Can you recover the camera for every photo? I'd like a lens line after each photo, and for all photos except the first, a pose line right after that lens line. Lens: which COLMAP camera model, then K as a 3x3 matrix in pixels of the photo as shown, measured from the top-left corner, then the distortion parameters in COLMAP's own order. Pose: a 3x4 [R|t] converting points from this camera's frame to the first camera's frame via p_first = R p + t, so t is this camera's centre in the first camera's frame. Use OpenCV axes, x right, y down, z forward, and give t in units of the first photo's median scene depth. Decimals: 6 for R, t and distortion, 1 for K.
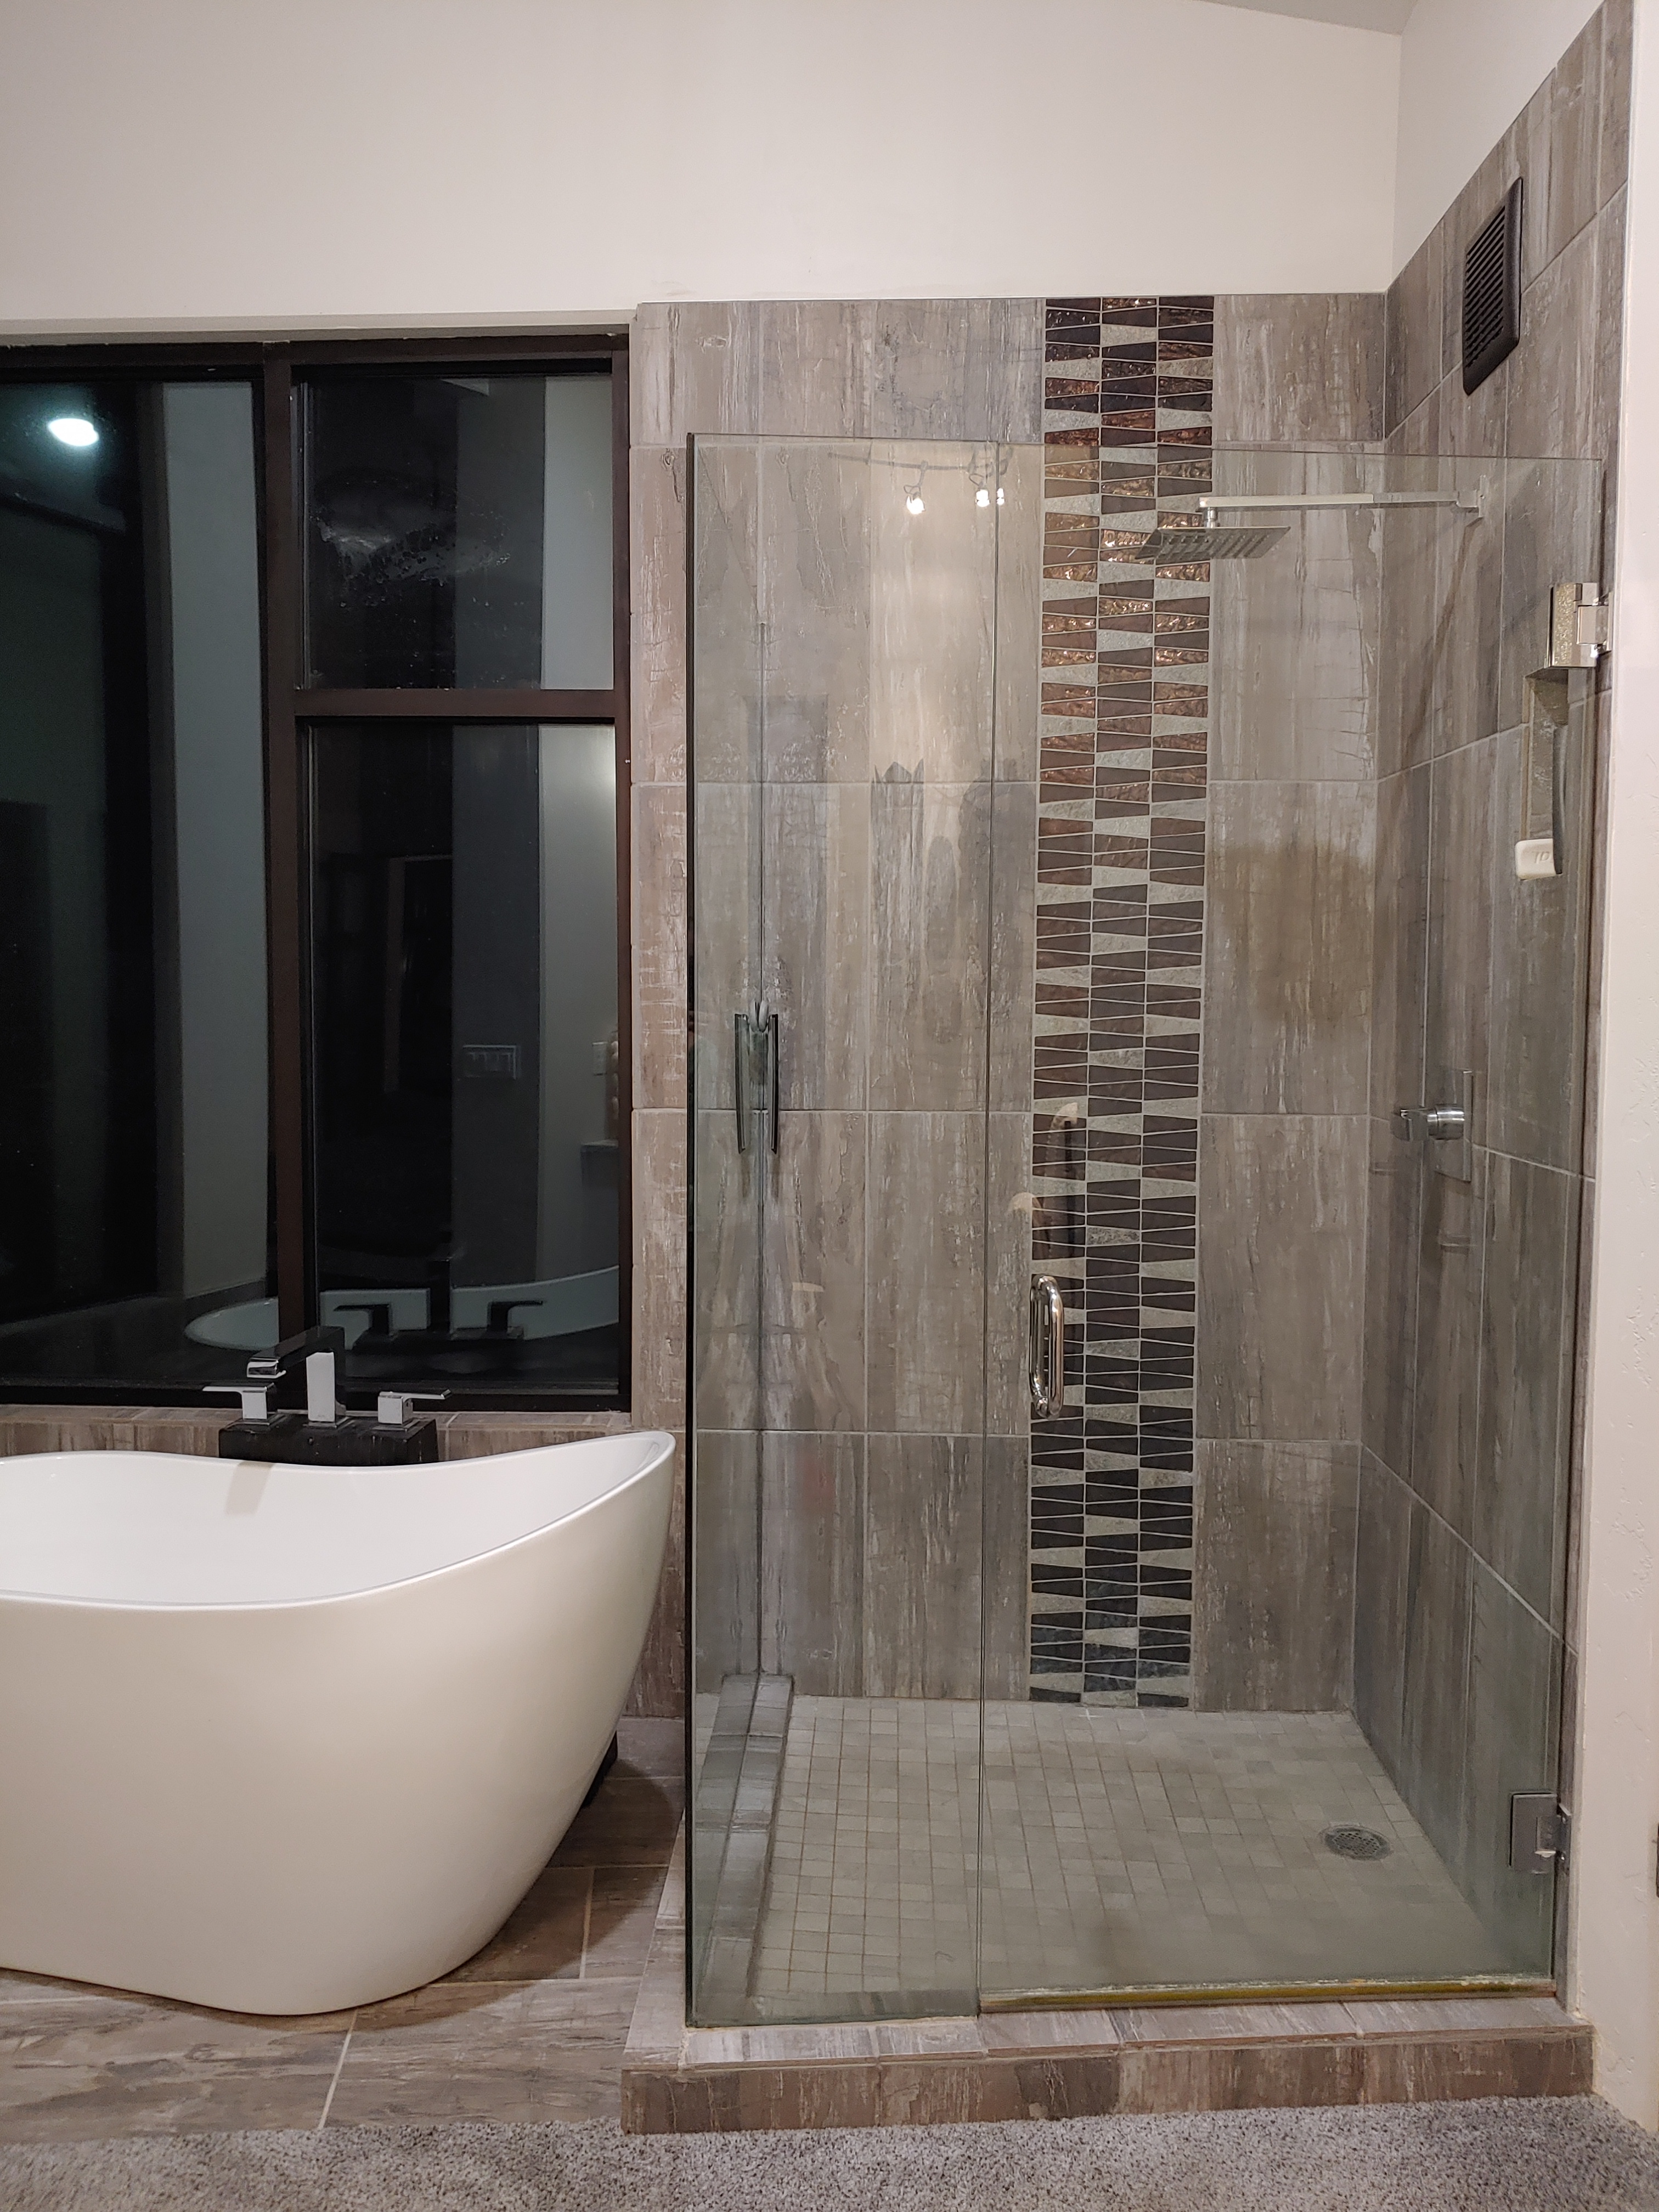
lens RADIAL K [[1717.4, 0, 811.9], [0, 1717.4, 1074.5], [0, 0, 1]] dist [-0.017036, 0.002766]
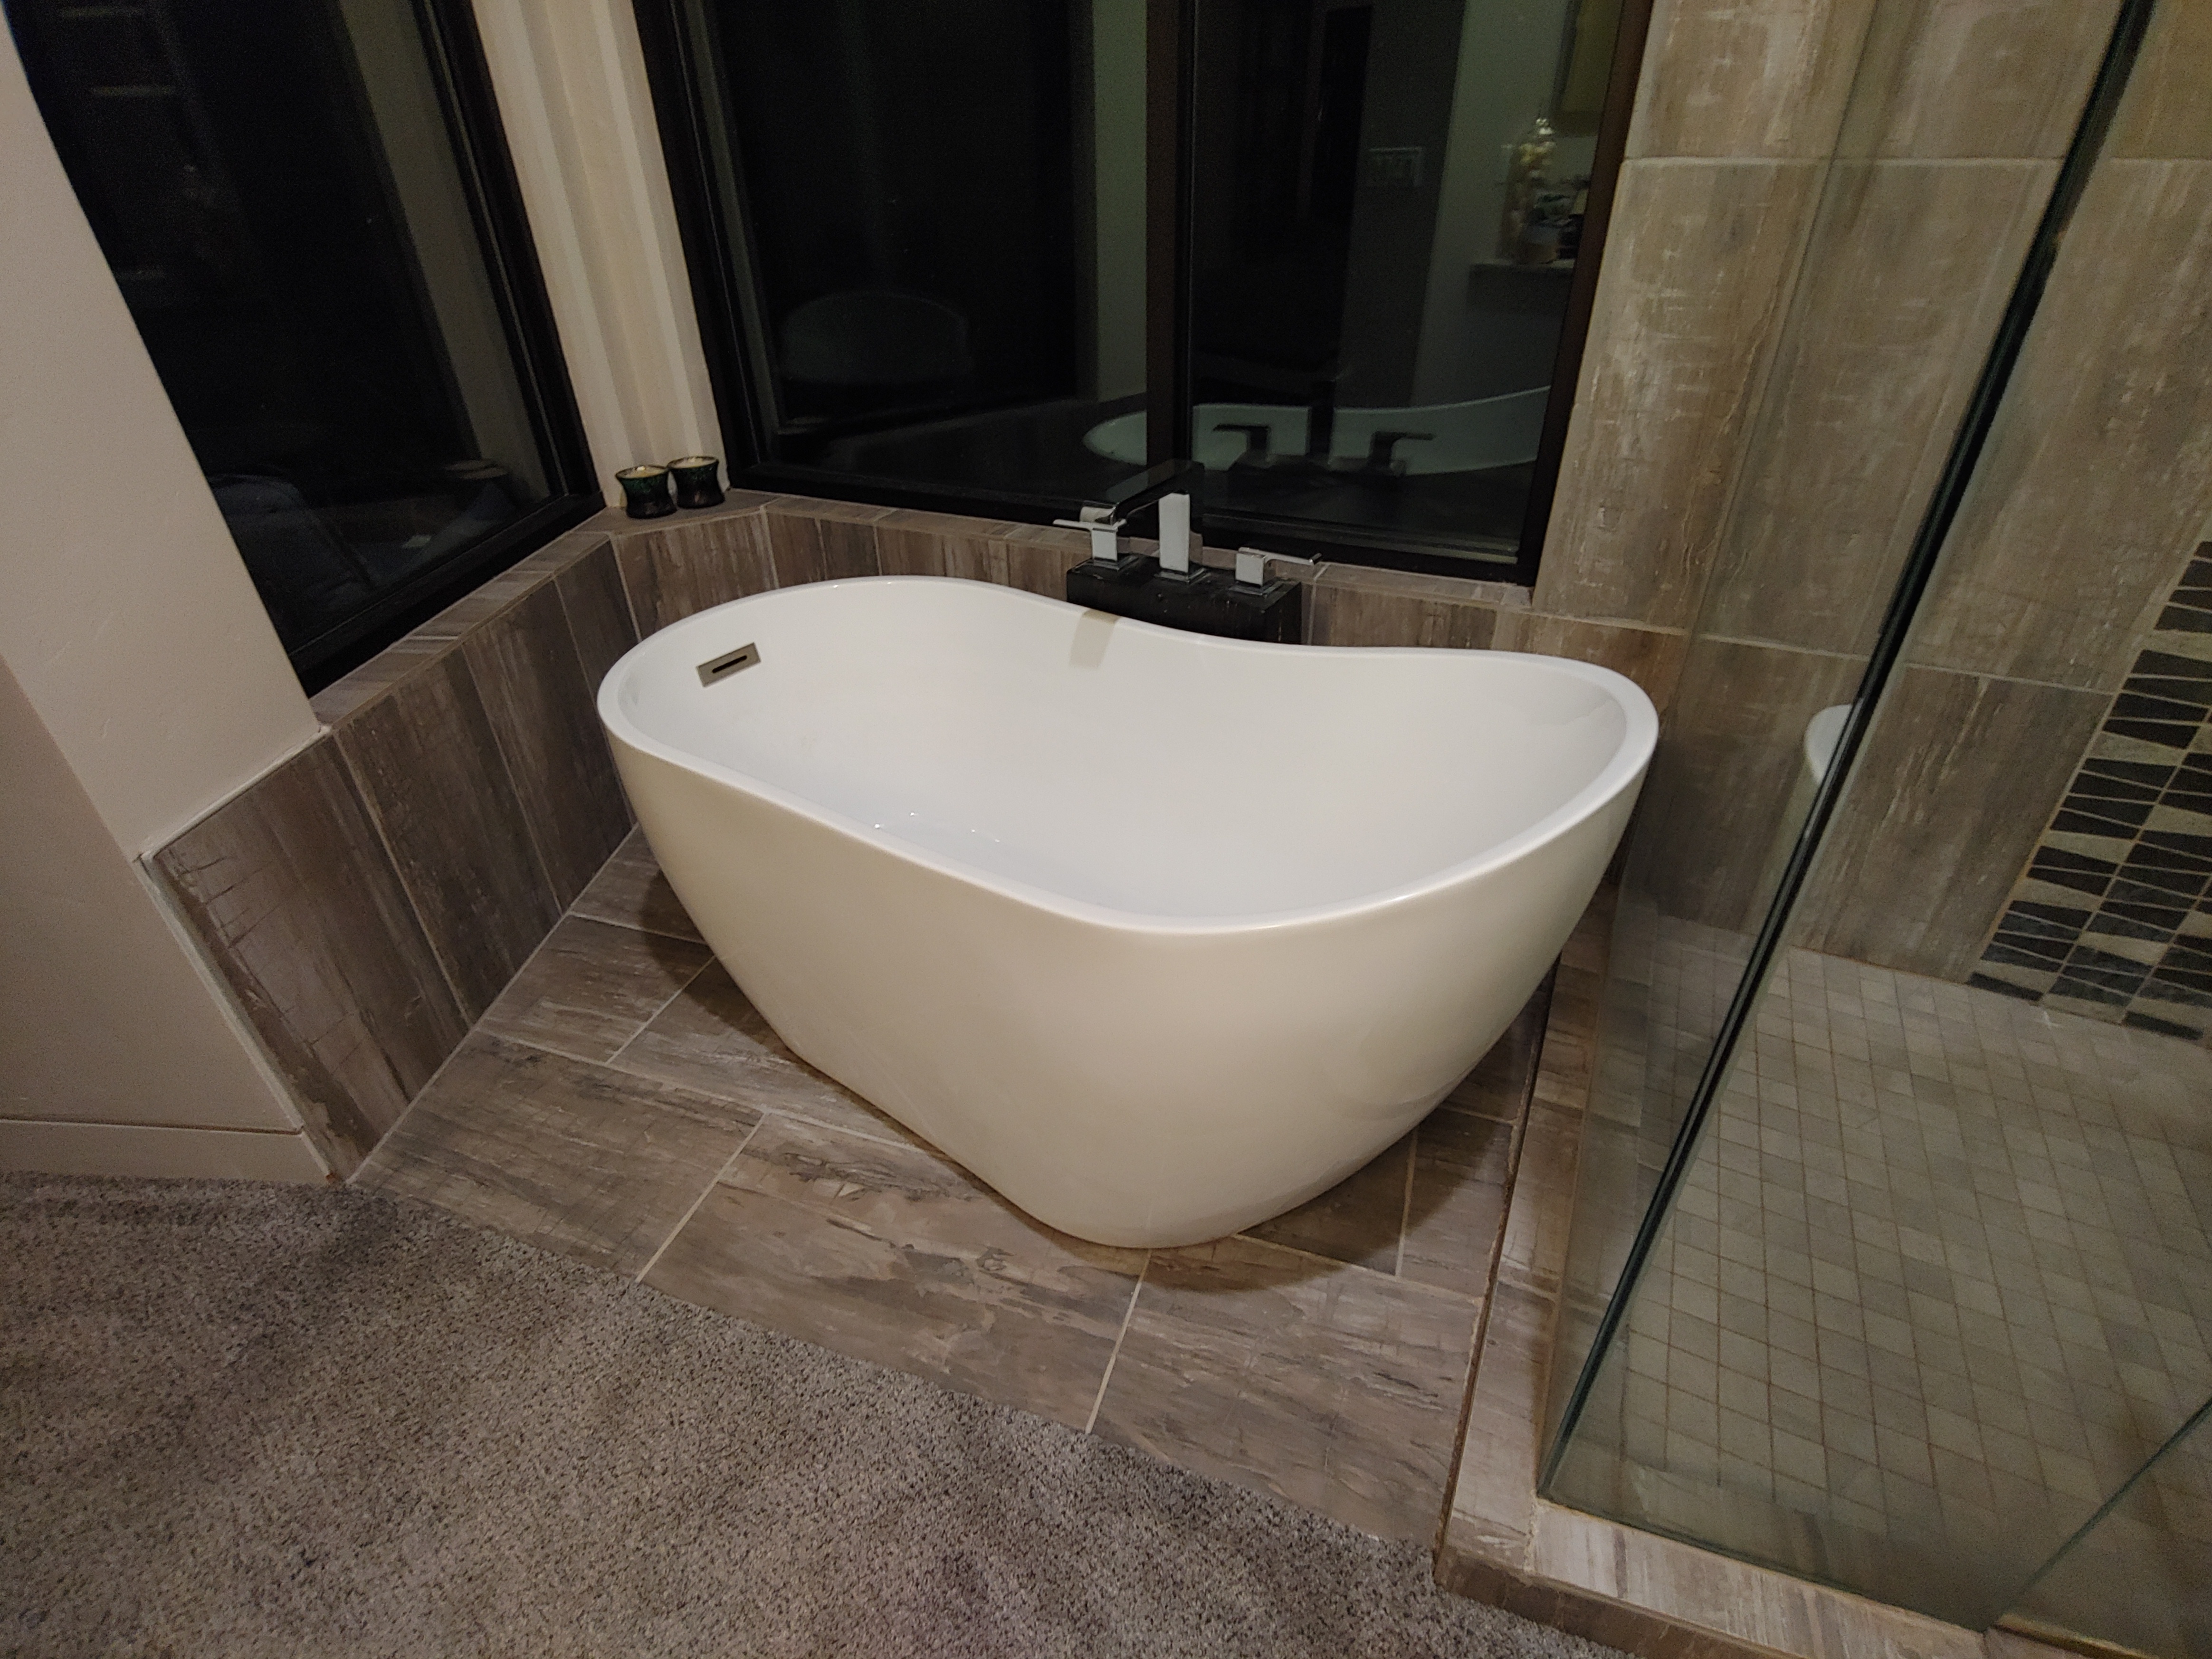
lens RADIAL K [[1095.5, 0, 1086.6], [0, 1095.5, 839.9], [0, 0, 1]] dist [-0.012445, -0.003220]
pose [[0.915914, 0.194211, -0.351260, -0.100704], [0.003839, 0.870864, 0.491509, 0.043680], [0.401356, -0.451529, 0.796891, 0.464421]]
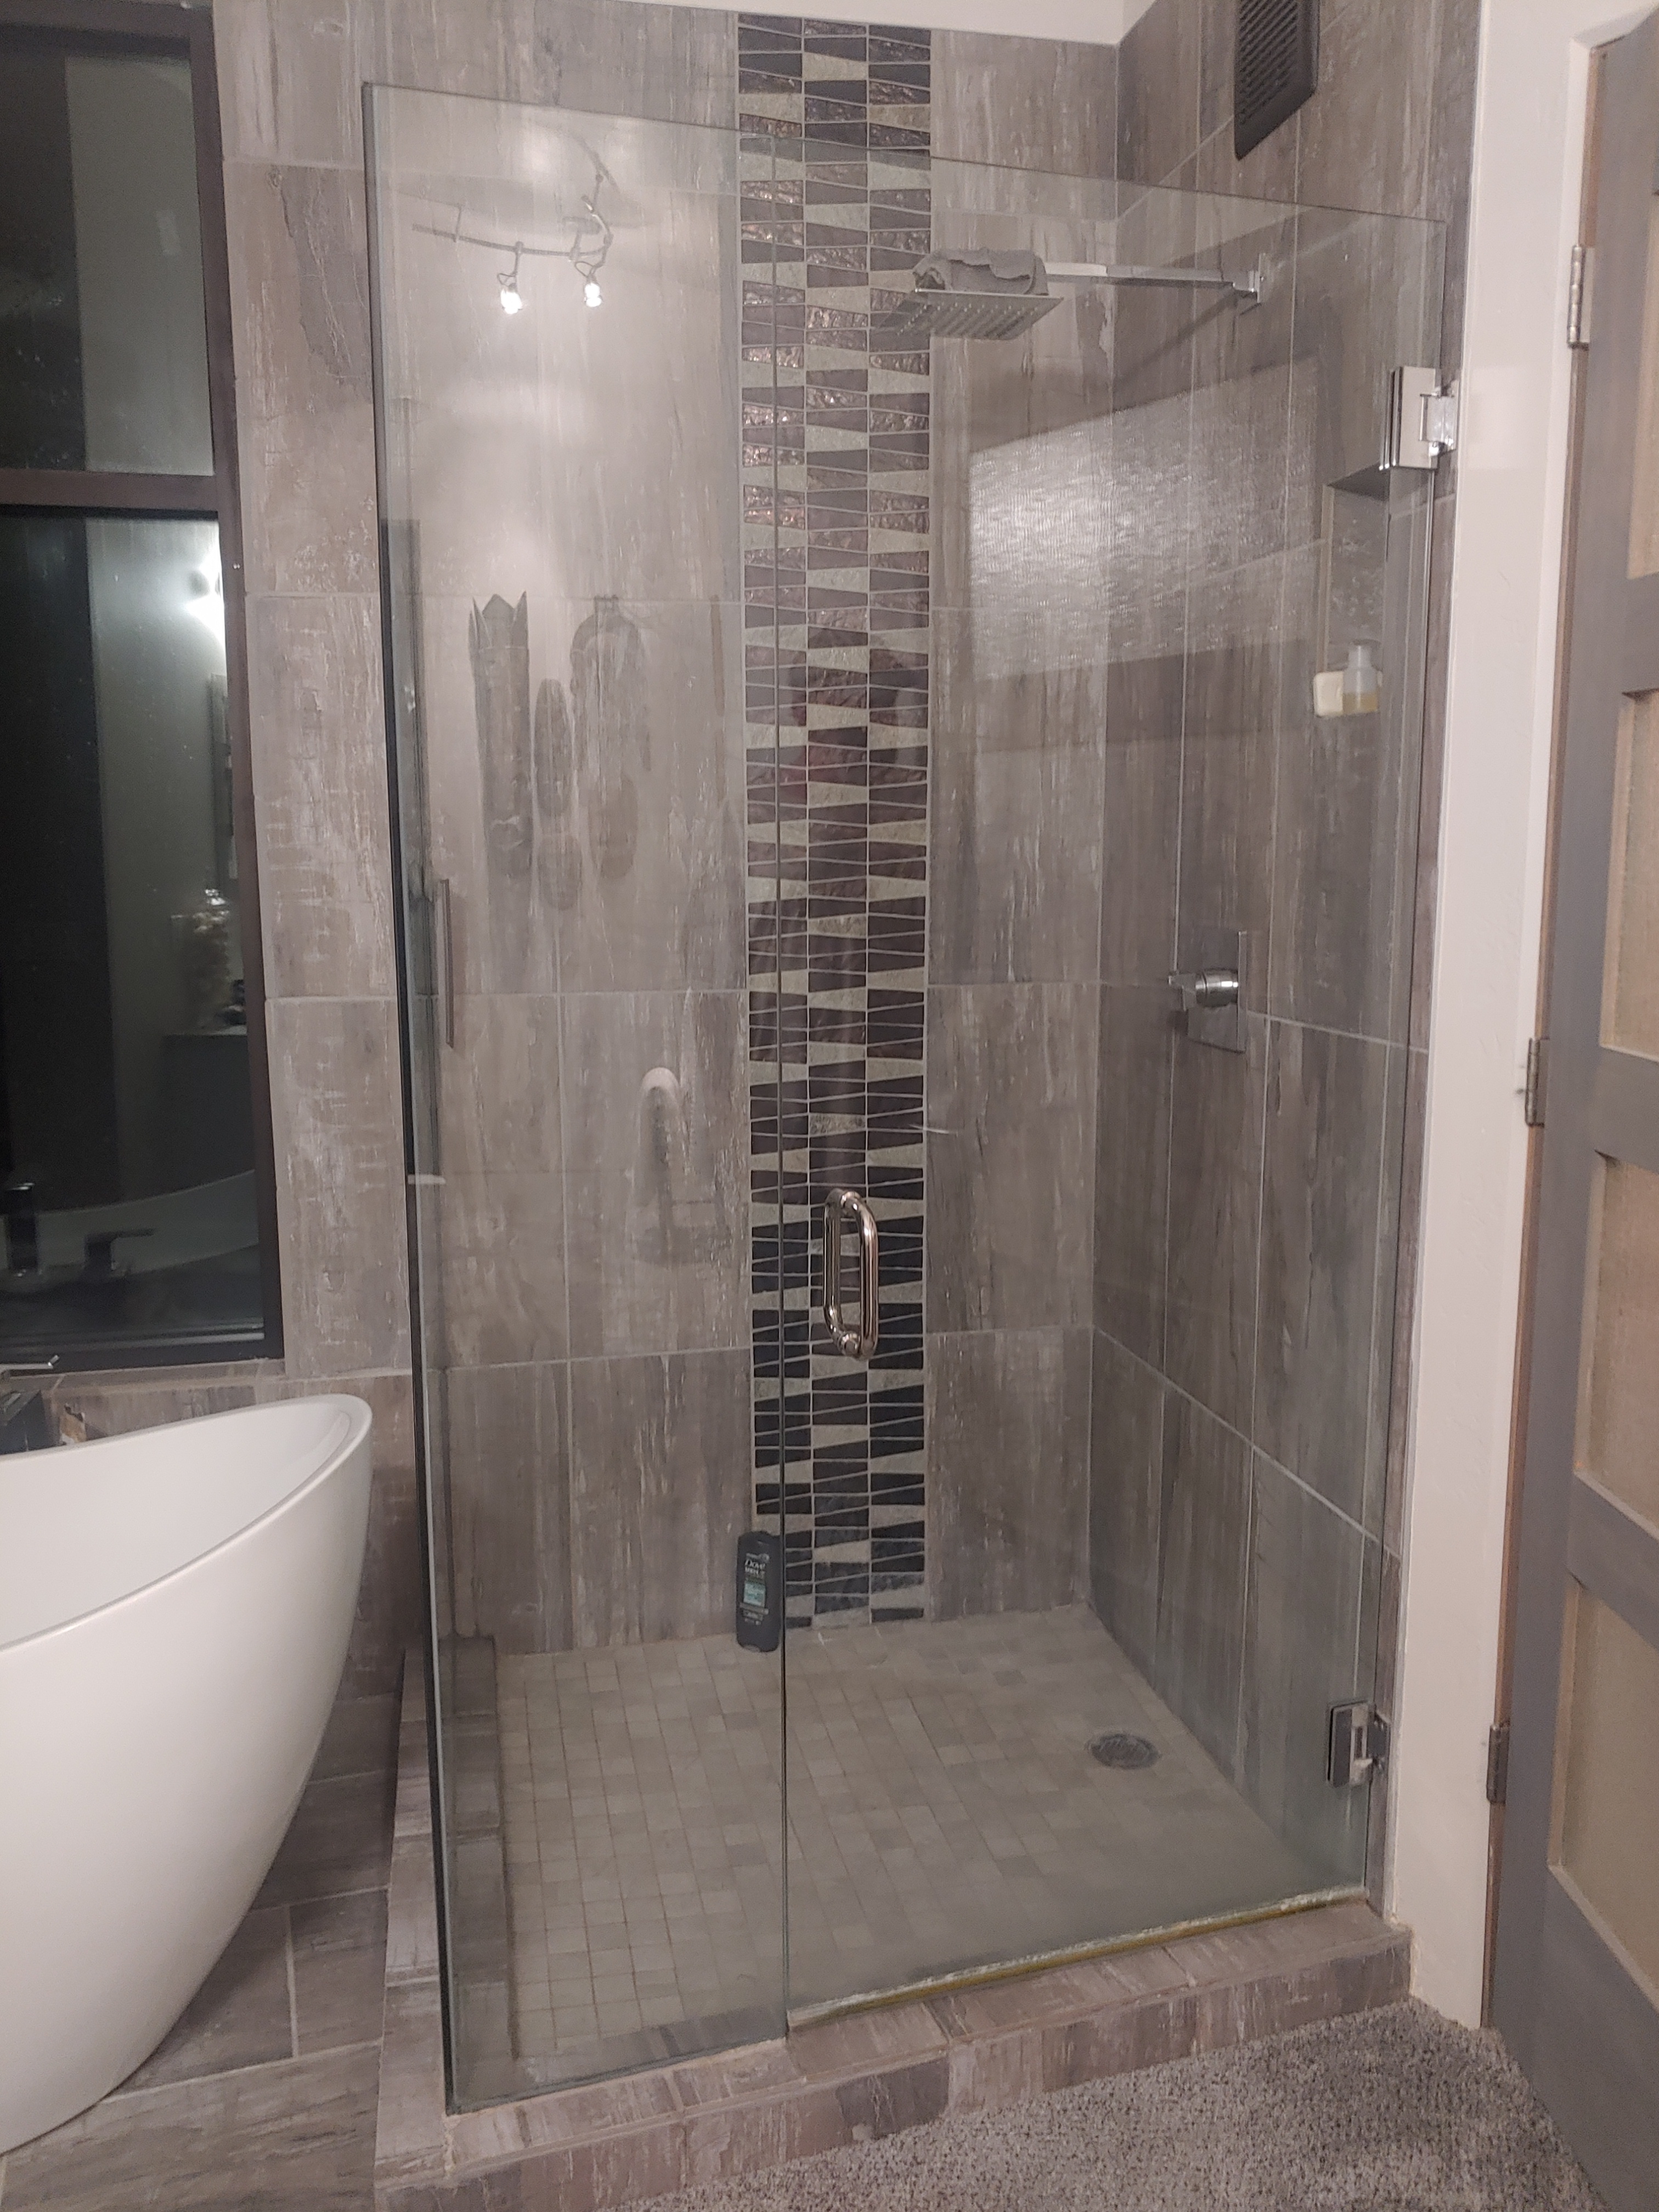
lens RADIAL K [[1717.4, 0, 827.4], [0, 1717.4, 1099.5], [0, 0, 1]] dist [-0.017036, 0.002766]
pose [[0.967505, -0.048468, 0.248161, -0.053567], [0.024685, 0.994874, 0.098067, -0.006709], [-0.251642, -0.088754, 0.963742, 0.140194]]
